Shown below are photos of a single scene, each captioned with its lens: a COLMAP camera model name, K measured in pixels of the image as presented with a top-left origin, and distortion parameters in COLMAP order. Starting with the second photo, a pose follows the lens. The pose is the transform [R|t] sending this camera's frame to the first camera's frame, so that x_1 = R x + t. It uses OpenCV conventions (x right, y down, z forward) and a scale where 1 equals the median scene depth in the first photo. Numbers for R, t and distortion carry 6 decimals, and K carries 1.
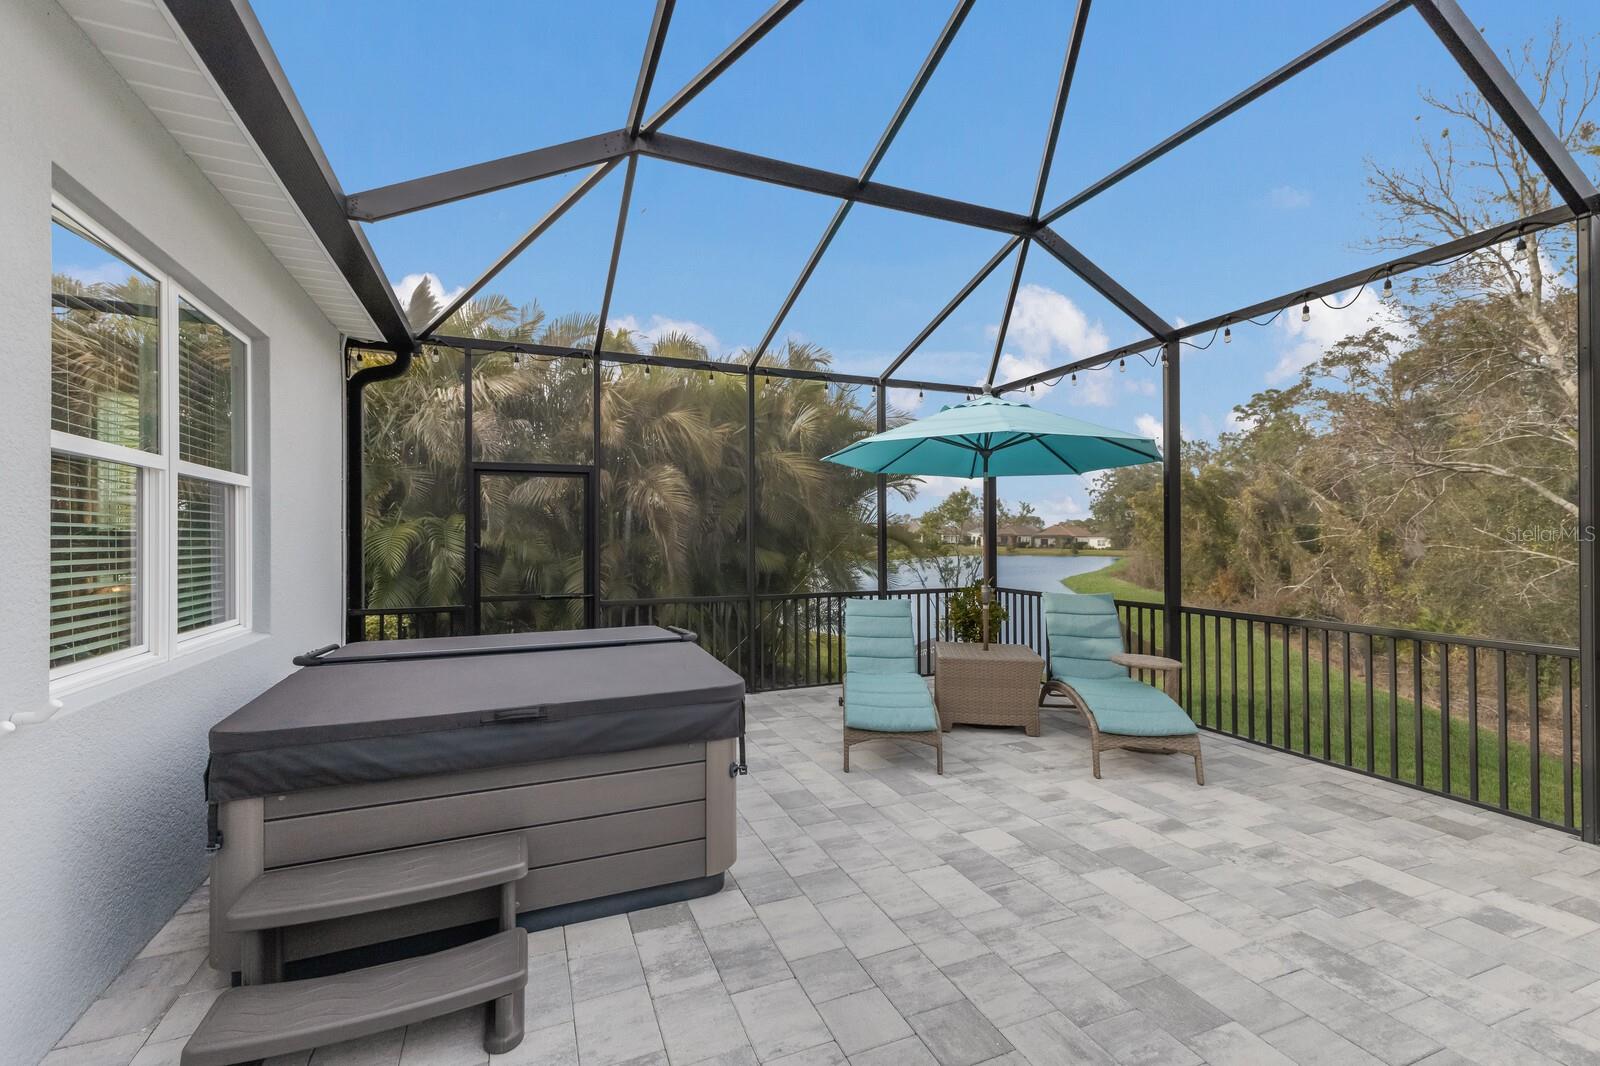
lens RADIAL K [[687.6, 0, 800.0], [0, 687.6, 533.0], [0, 0, 1]] dist [0.022370, -0.000059]
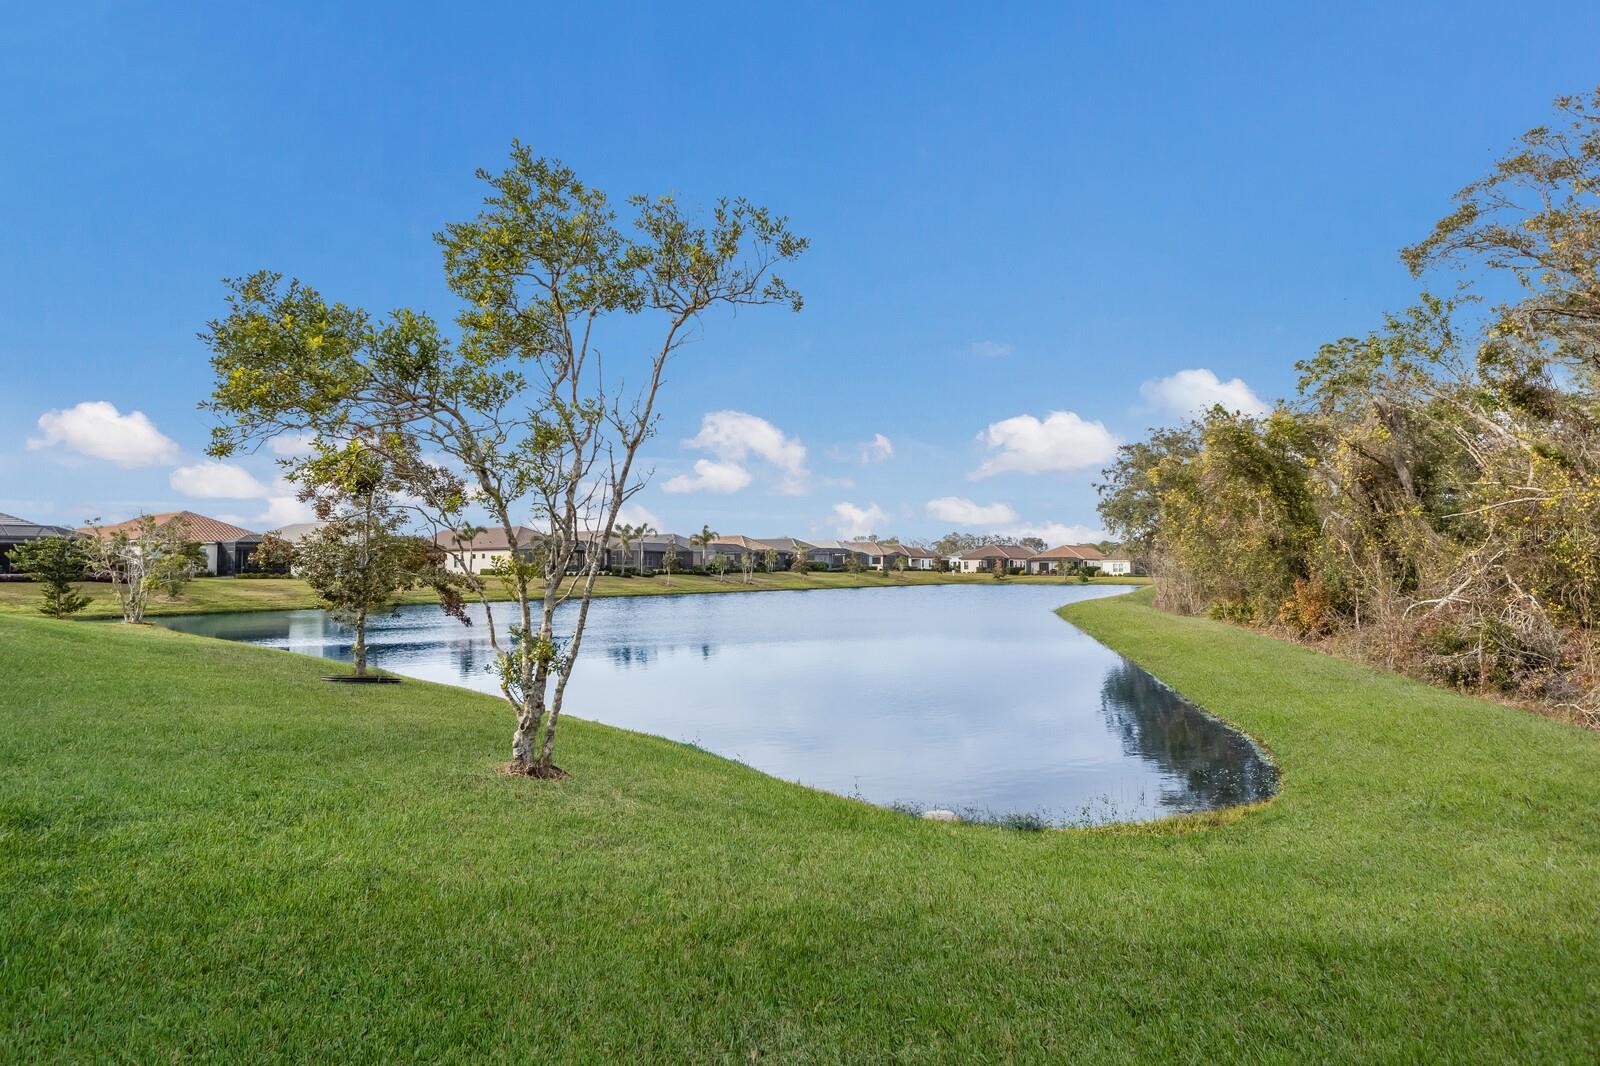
lens RADIAL K [[893.1, 0, 798.3], [0, 893.1, 538.4], [0, 0, 1]] dist [-0.000045, -0.004102]
pose [[0.997898, 0.002421, 0.064763, 0.914422], [-0.000671, 0.999634, -0.027037, 0.274079], [-0.064805, 0.026937, 0.997534, 1.883524]]
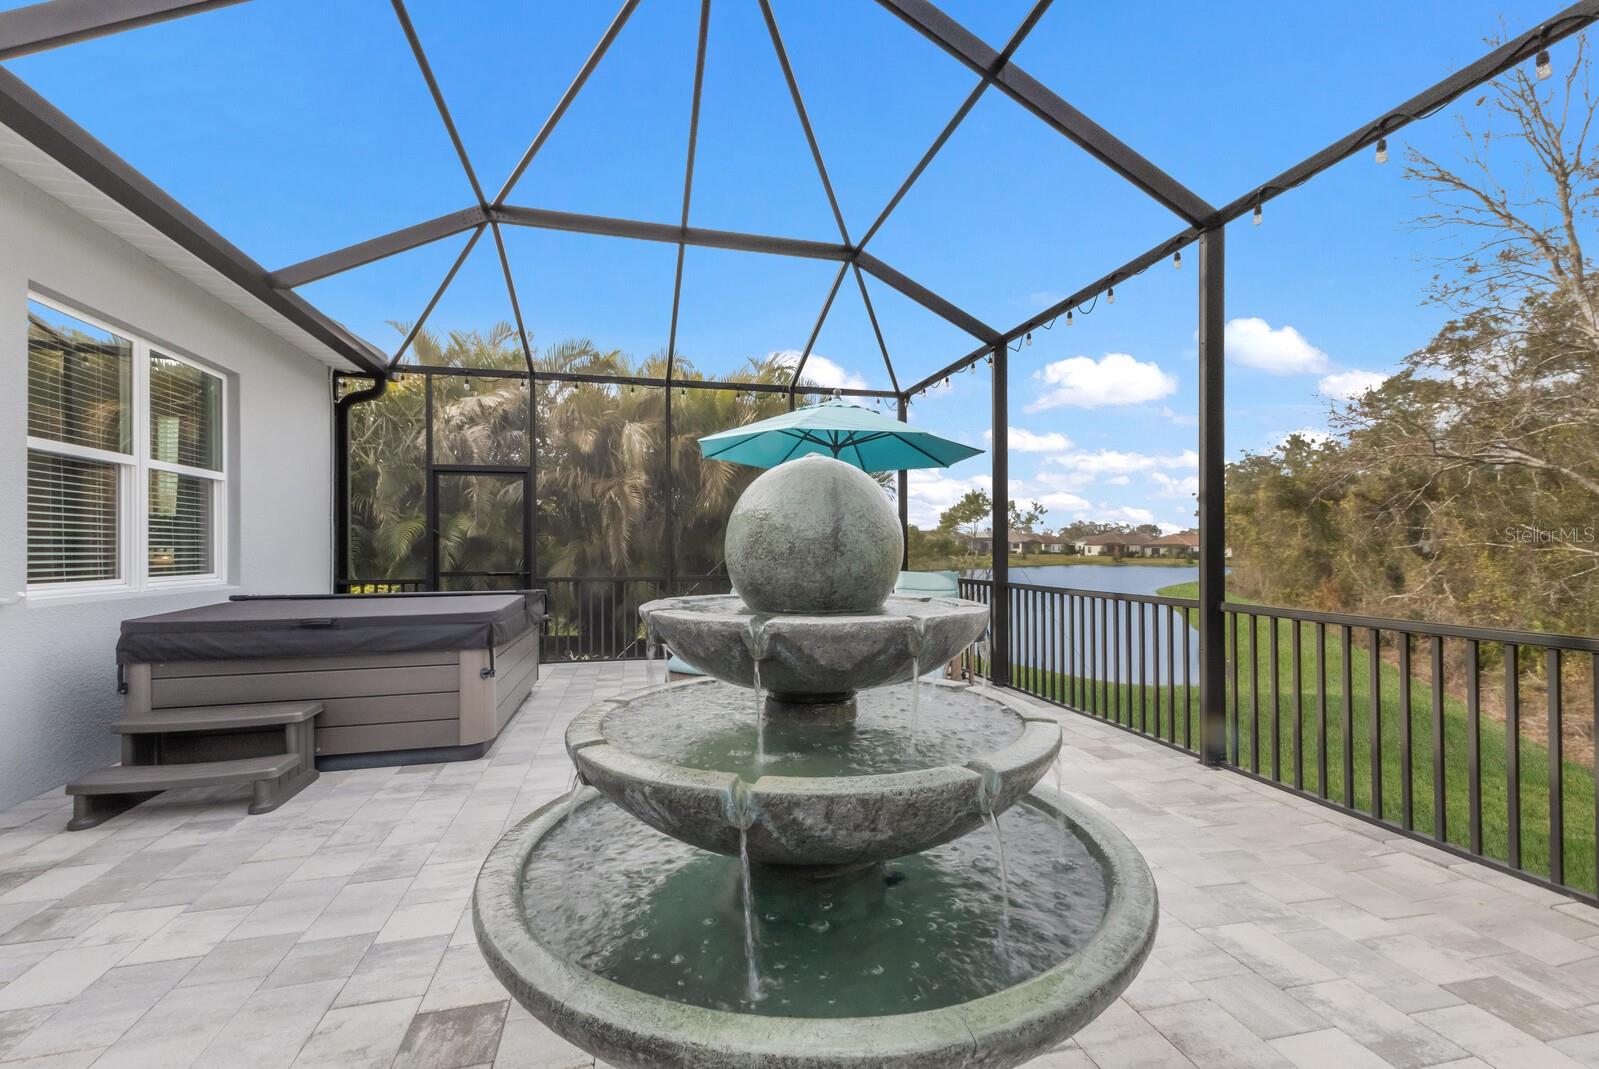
lens RADIAL K [[691.8, 0, 798.0], [0, 691.8, 541.1], [0, 0, 1]] dist [0.017201, 0.000234]
pose [[0.989263, -0.001621, -0.146136, 0.368642], [0.001184, 0.999995, -0.003081, 0.040516], [0.146141, 0.002875, 0.989260, -0.148699]]
